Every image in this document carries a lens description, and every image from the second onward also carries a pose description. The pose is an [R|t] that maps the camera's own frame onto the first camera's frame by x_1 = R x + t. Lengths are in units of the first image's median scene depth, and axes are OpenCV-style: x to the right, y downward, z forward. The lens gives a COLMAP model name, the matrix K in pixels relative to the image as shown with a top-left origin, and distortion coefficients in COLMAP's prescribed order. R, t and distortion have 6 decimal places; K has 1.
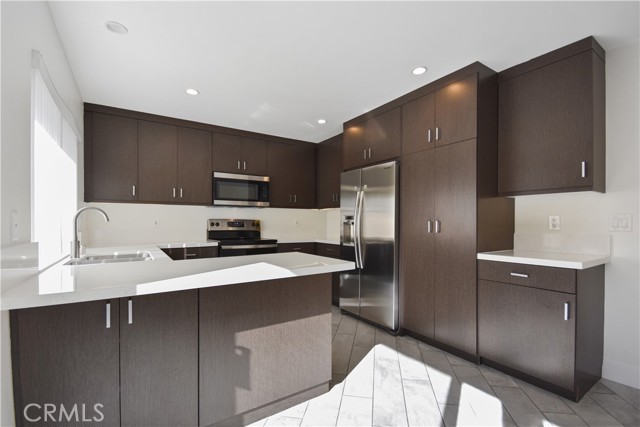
lens RADIAL K [[293.9, 0, 320.2], [0, 293.9, 221.4], [0, 0, 1]] dist [-0.000063, -0.000008]
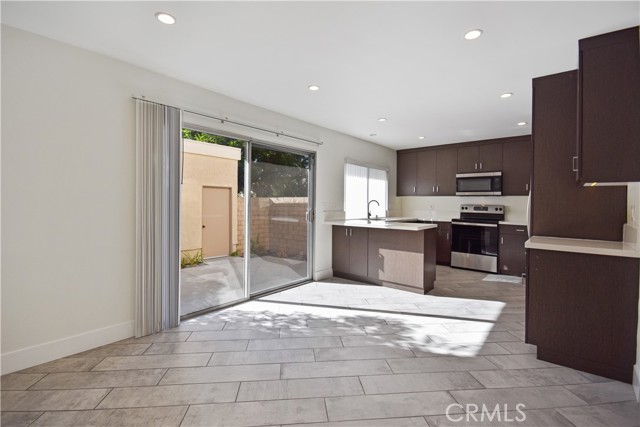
lens RADIAL K [[284.4, 0, 320.8], [0, 284.4, 204.6], [0, 0, 1]] dist [-0.000004, 0.000002]
pose [[0.274779, 0.008945, -0.961466, 0.881312], [-0.009325, 0.999934, 0.006638, -0.011615], [0.961462, 0.007142, 0.274845, -0.091848]]
